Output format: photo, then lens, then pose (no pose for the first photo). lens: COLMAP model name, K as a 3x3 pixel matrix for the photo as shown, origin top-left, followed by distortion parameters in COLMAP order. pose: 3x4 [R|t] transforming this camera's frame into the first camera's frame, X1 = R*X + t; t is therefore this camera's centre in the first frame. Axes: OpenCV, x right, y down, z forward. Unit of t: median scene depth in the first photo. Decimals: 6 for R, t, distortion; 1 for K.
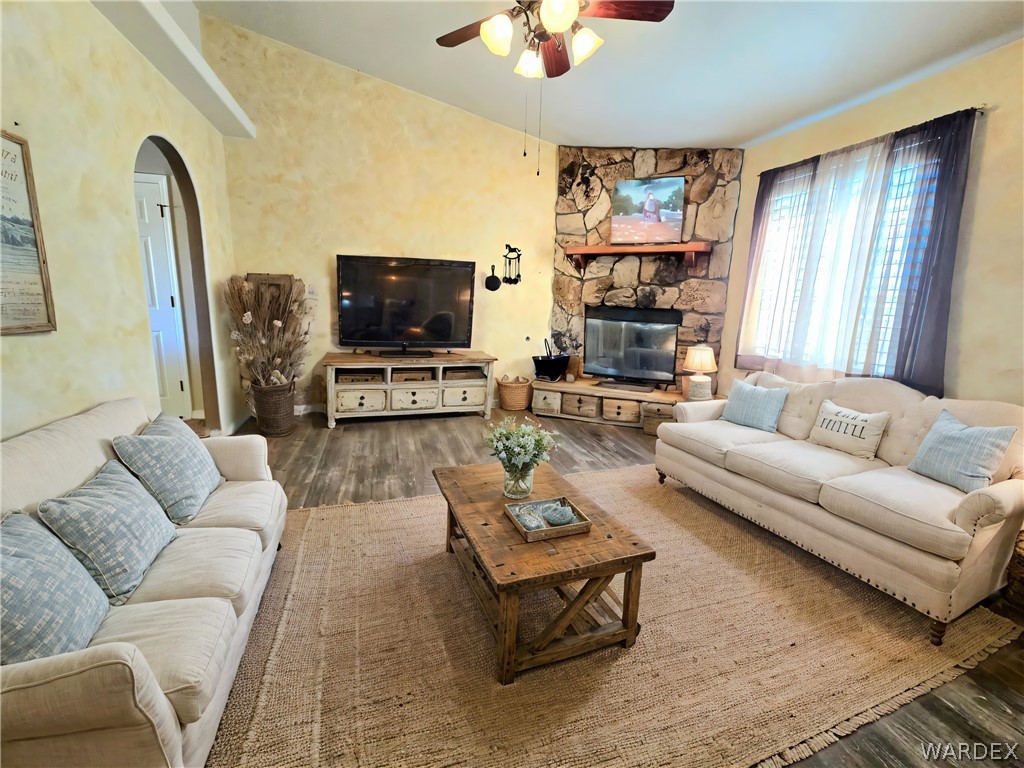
lens RADIAL K [[416.3, 0, 512.6], [0, 416.3, 375.7], [0, 0, 1]] dist [-0.002285, -0.000216]
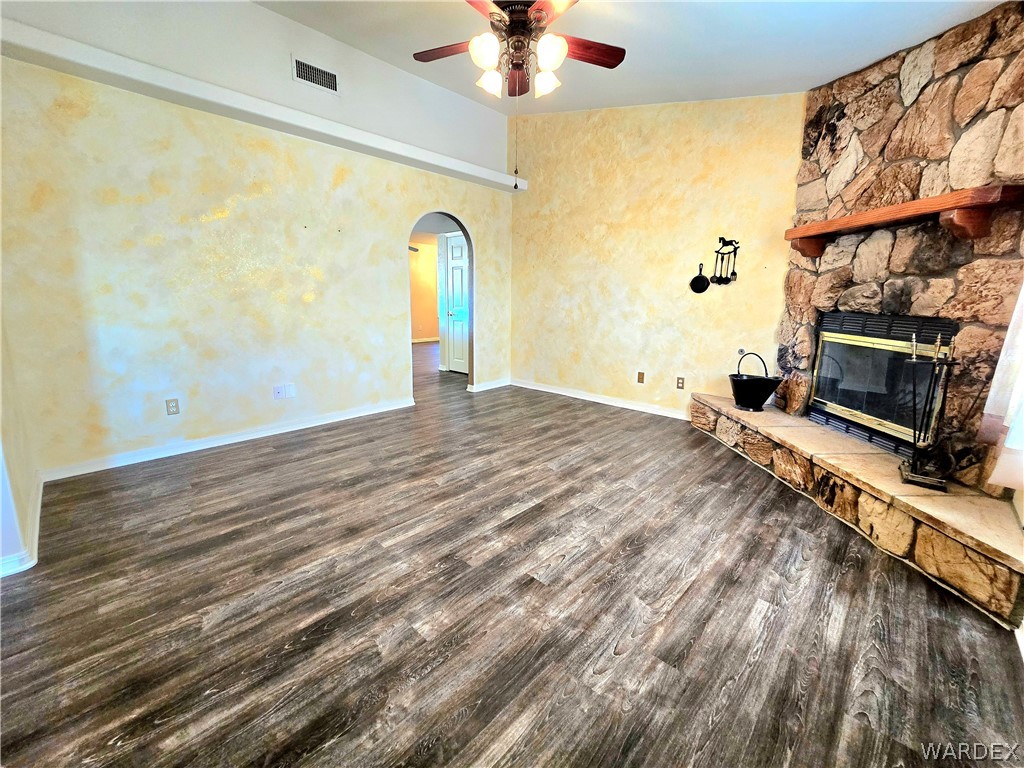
lens RADIAL K [[422.0, 0, 513.2], [0, 422.0, 379.2], [0, 0, 1]] dist [-0.009566, 0.001605]
pose [[0.498364, 0.147620, -0.854308, 0.577670], [-0.160351, 0.984091, 0.076504, -0.032072], [0.852010, 0.098862, 0.514106, 0.243071]]
